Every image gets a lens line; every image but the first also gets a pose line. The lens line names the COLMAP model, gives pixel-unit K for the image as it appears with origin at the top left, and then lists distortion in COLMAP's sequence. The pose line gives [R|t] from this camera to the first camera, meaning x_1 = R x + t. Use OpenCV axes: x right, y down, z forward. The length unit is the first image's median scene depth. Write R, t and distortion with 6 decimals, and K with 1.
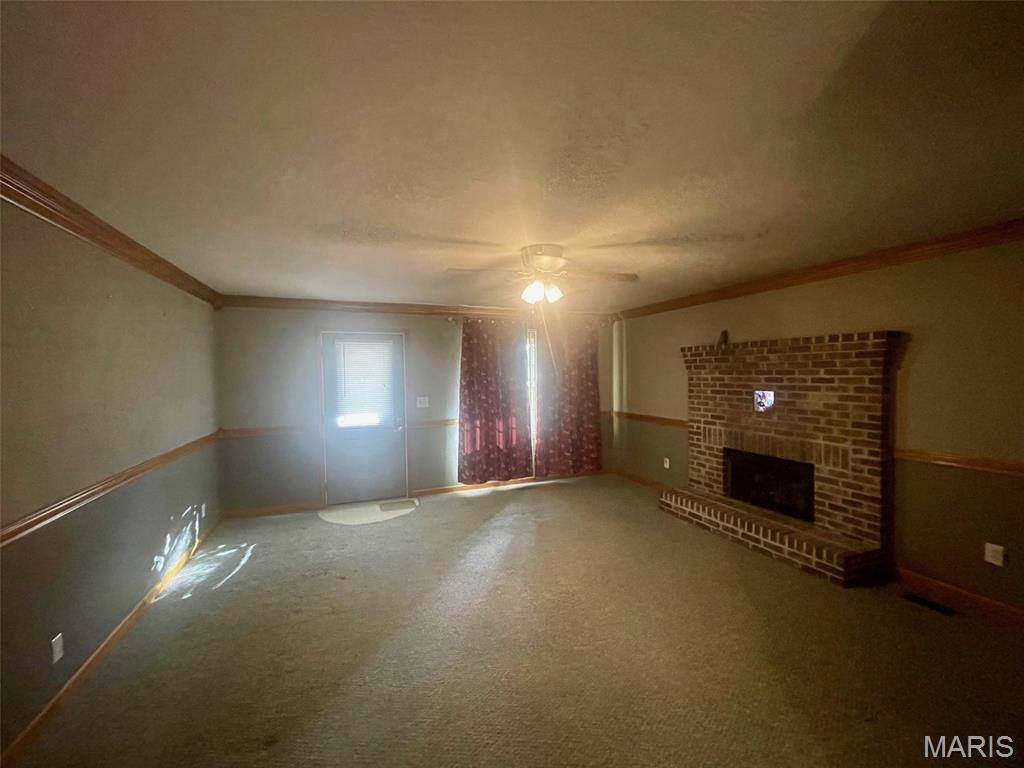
lens RADIAL K [[414.5, 0, 510.8], [0, 414.5, 384.7], [0, 0, 1]] dist [0.000413, 0.000109]
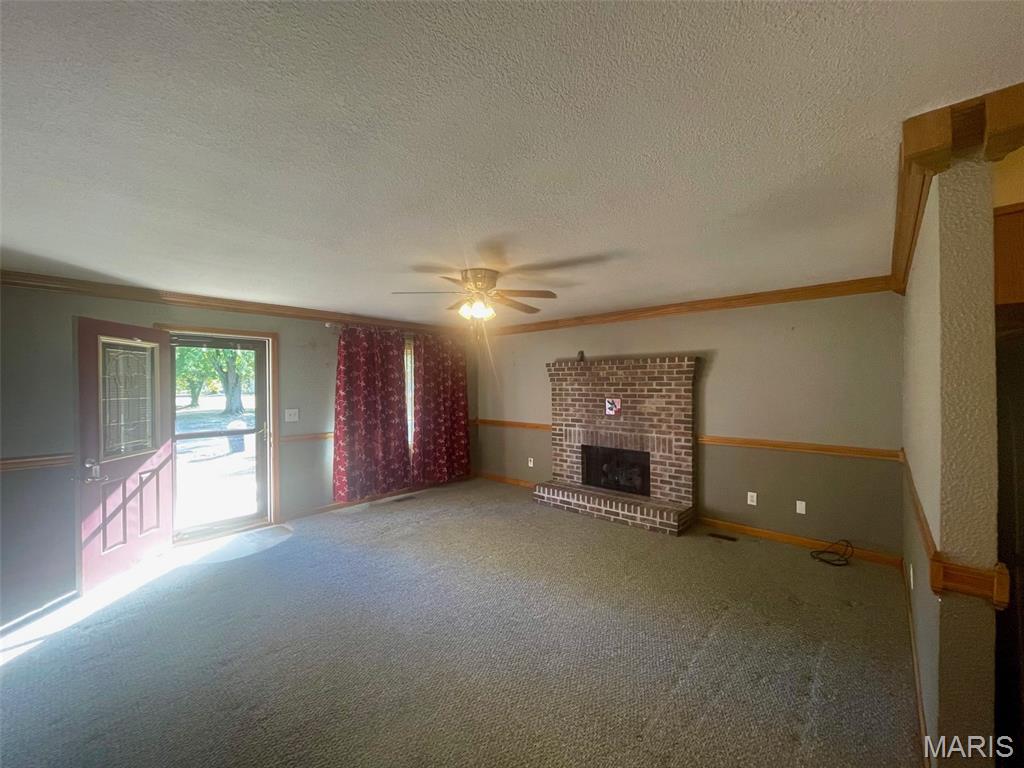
lens RADIAL K [[414.5, 0, 510.5], [0, 414.5, 385.2], [0, 0, 1]] dist [0.000413, 0.000109]
pose [[0.897348, 0.006549, 0.441275, -0.238507], [0.005810, 0.999628, -0.026651, 0.005223], [-0.441285, 0.026479, 0.896976, -0.021029]]
